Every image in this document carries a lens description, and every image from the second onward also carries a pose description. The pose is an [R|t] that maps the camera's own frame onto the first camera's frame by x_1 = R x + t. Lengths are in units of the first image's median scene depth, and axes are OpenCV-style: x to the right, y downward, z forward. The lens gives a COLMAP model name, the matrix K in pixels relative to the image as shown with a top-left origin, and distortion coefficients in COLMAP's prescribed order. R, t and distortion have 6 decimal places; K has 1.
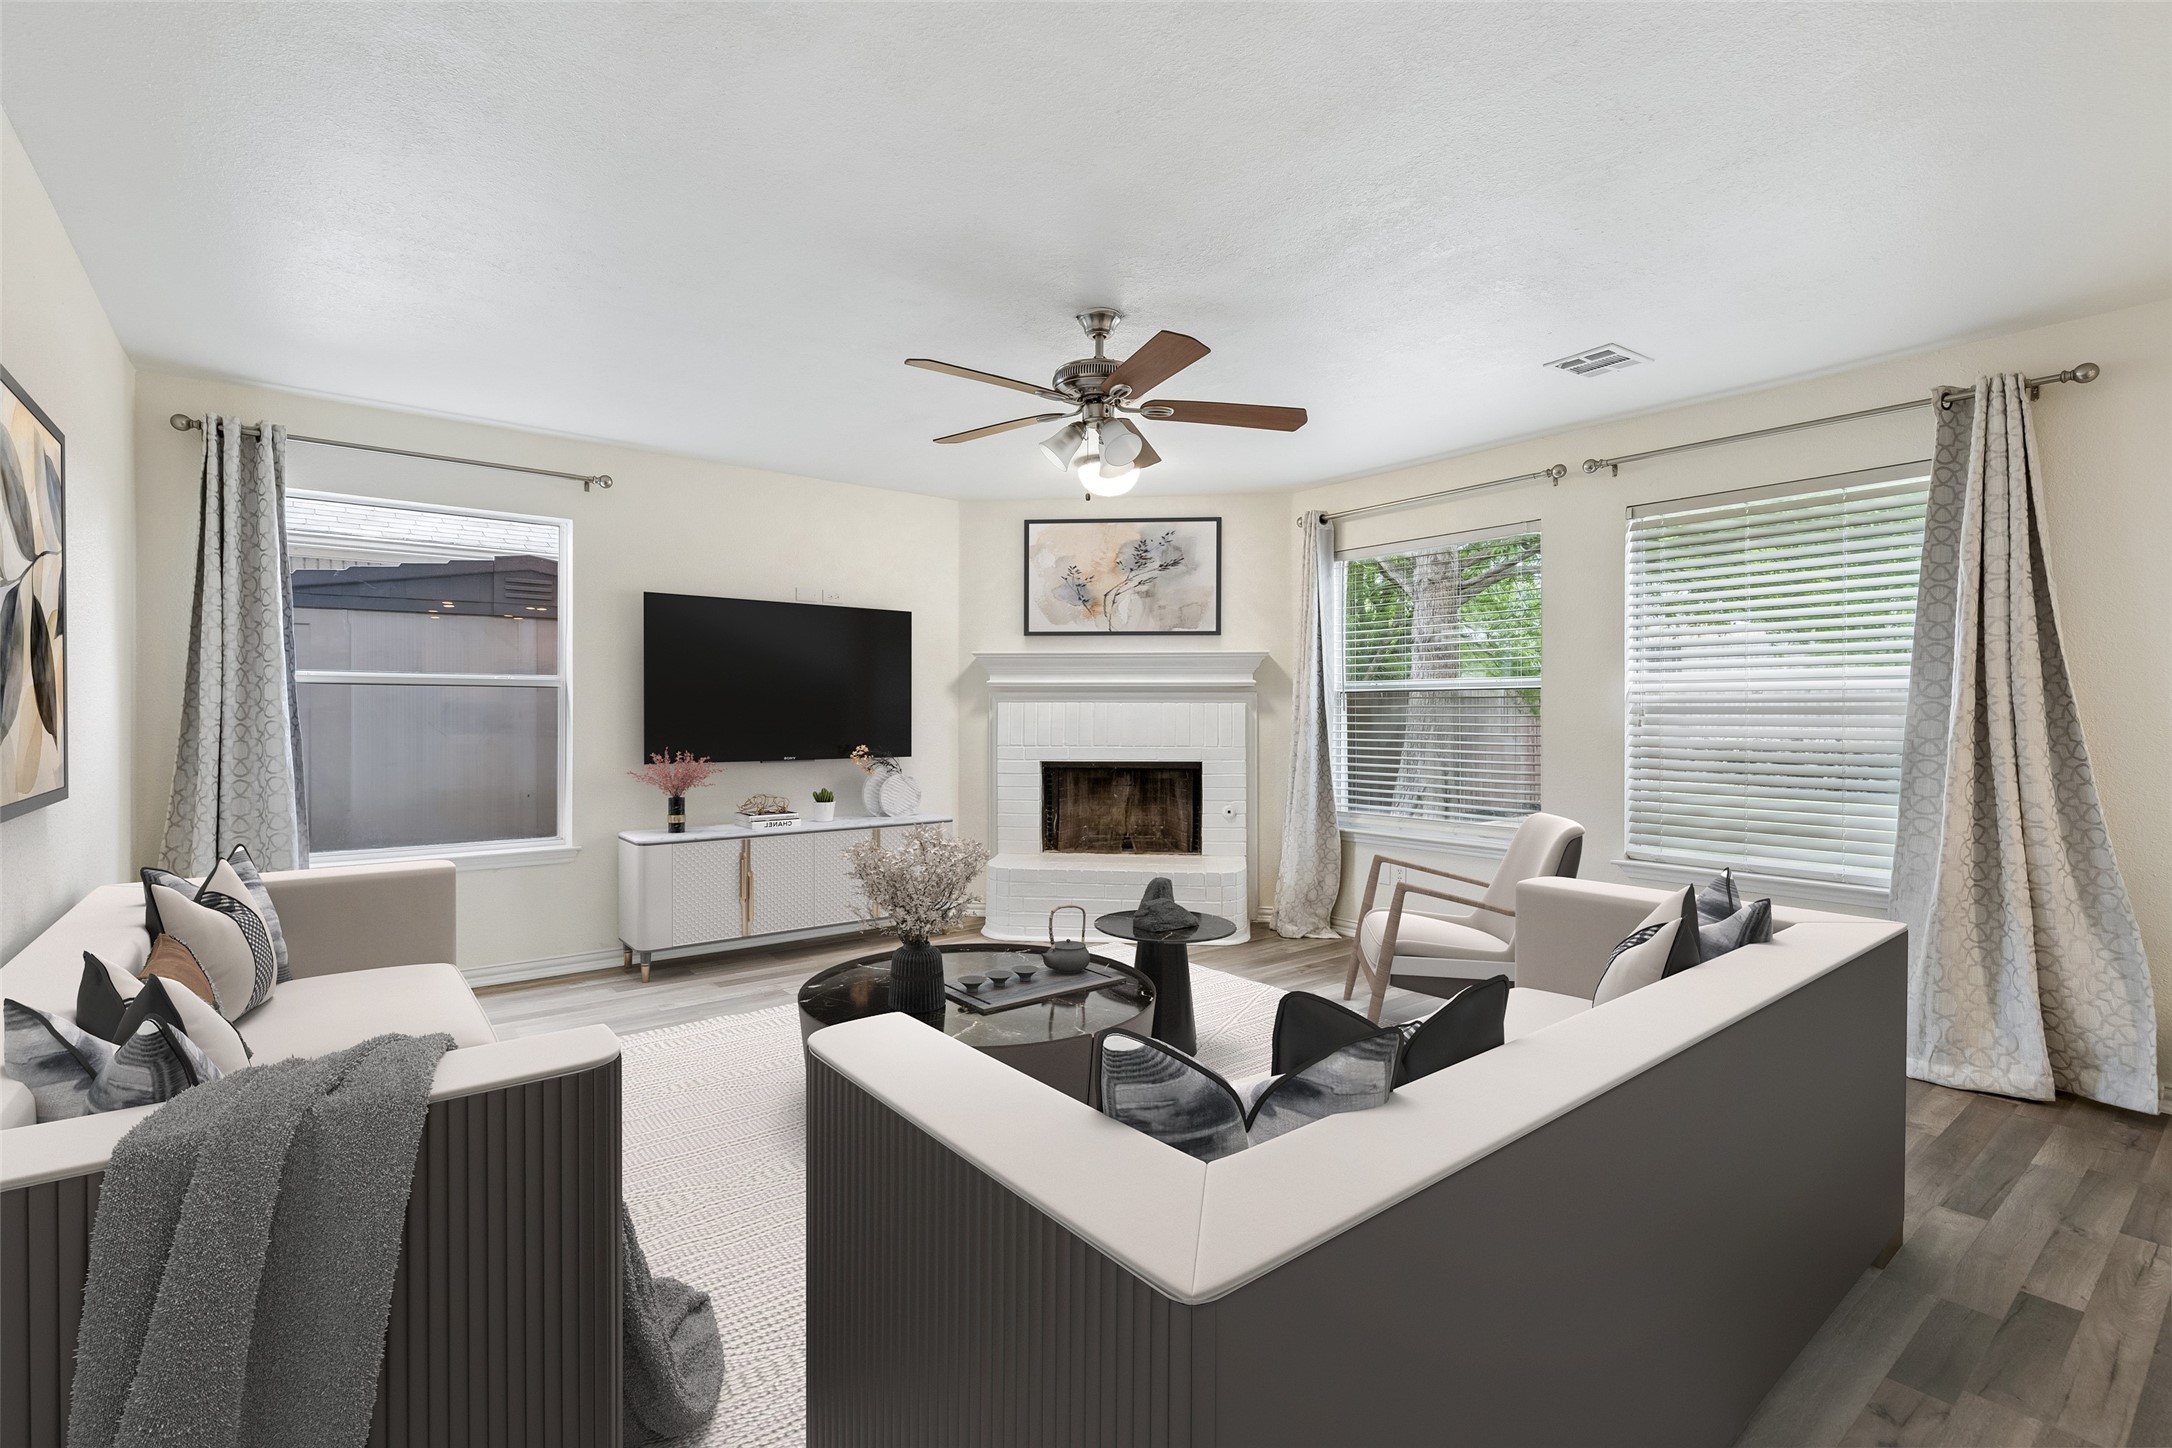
lens RADIAL K [[1004.4, 0, 1120.7], [0, 1004.4, 715.9], [0, 0, 1]] dist [-0.017471, 0.000126]
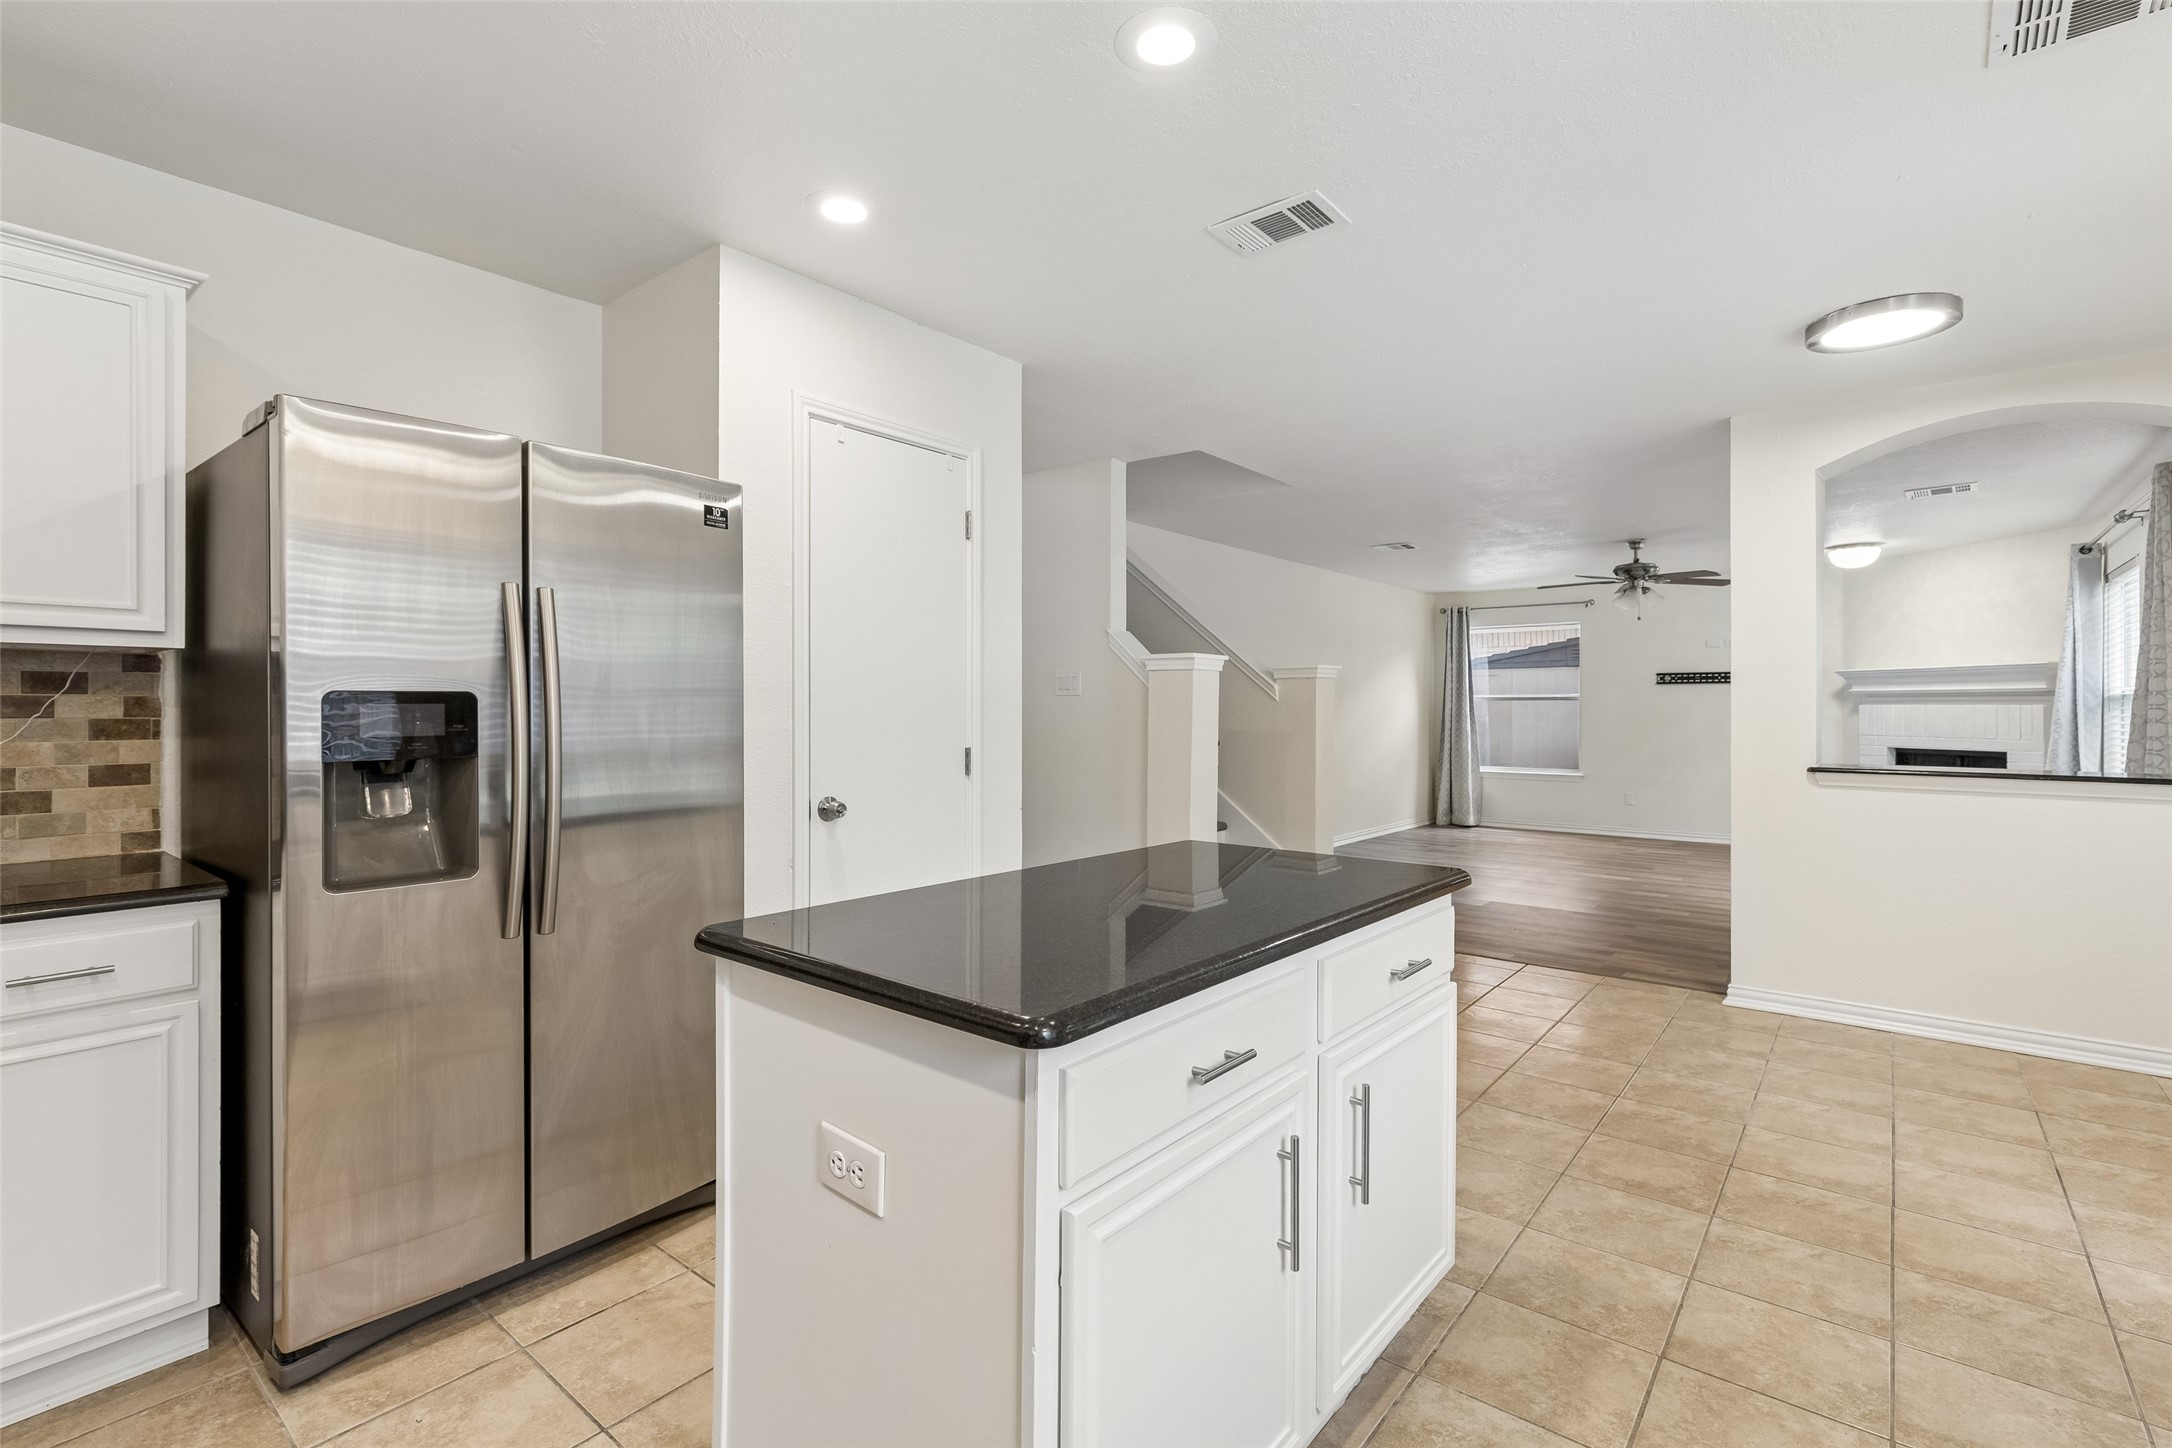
lens RADIAL K [[993.7, 0, 1081.8], [0, 993.7, 716.8], [0, 0, 1]] dist [0.007550, -0.000621]
pose [[0.206544, 0.005512, -0.978422, 1.075567], [-0.004390, 0.999979, 0.004706, 0.000517], [0.978427, 0.003323, 0.206564, -0.397291]]
